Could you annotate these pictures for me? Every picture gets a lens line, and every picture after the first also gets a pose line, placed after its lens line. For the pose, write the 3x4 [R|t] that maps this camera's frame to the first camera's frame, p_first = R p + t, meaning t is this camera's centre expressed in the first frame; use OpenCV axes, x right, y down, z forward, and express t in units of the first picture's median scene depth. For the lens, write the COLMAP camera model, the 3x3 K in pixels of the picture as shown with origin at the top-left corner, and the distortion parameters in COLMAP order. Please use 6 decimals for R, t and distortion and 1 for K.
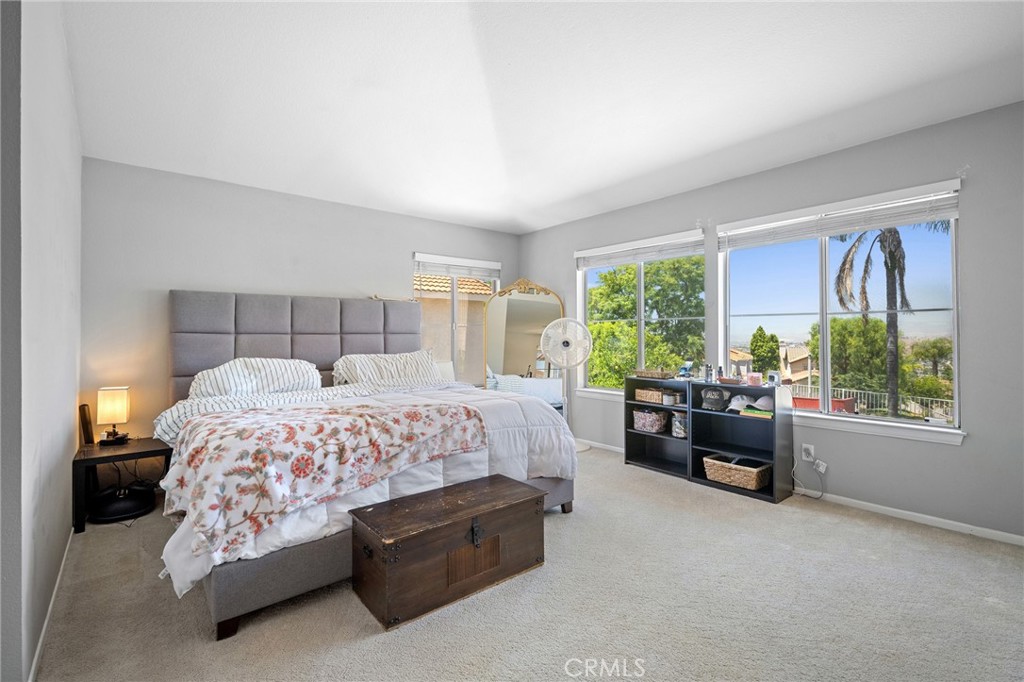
lens RADIAL K [[460.0, 0, 512.0], [0, 460.0, 341.0], [0, 0, 1]] dist [-0.002426, -0.000211]
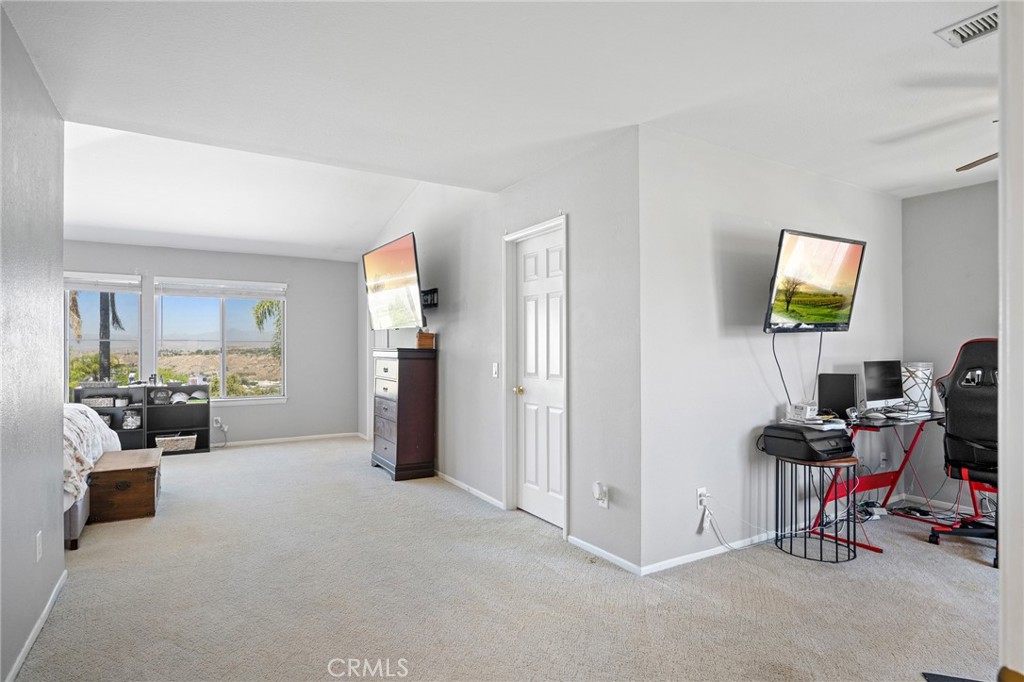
lens RADIAL K [[560.2, 0, 512.0], [0, 560.2, 341.0], [0, 0, 1]] dist [0.000100, -0.000069]
pose [[0.156174, 0.016069, 0.987599, -1.156100], [0.010492, 0.999784, -0.017927, -0.008790], [-0.987674, 0.013162, 0.155972, -0.384842]]
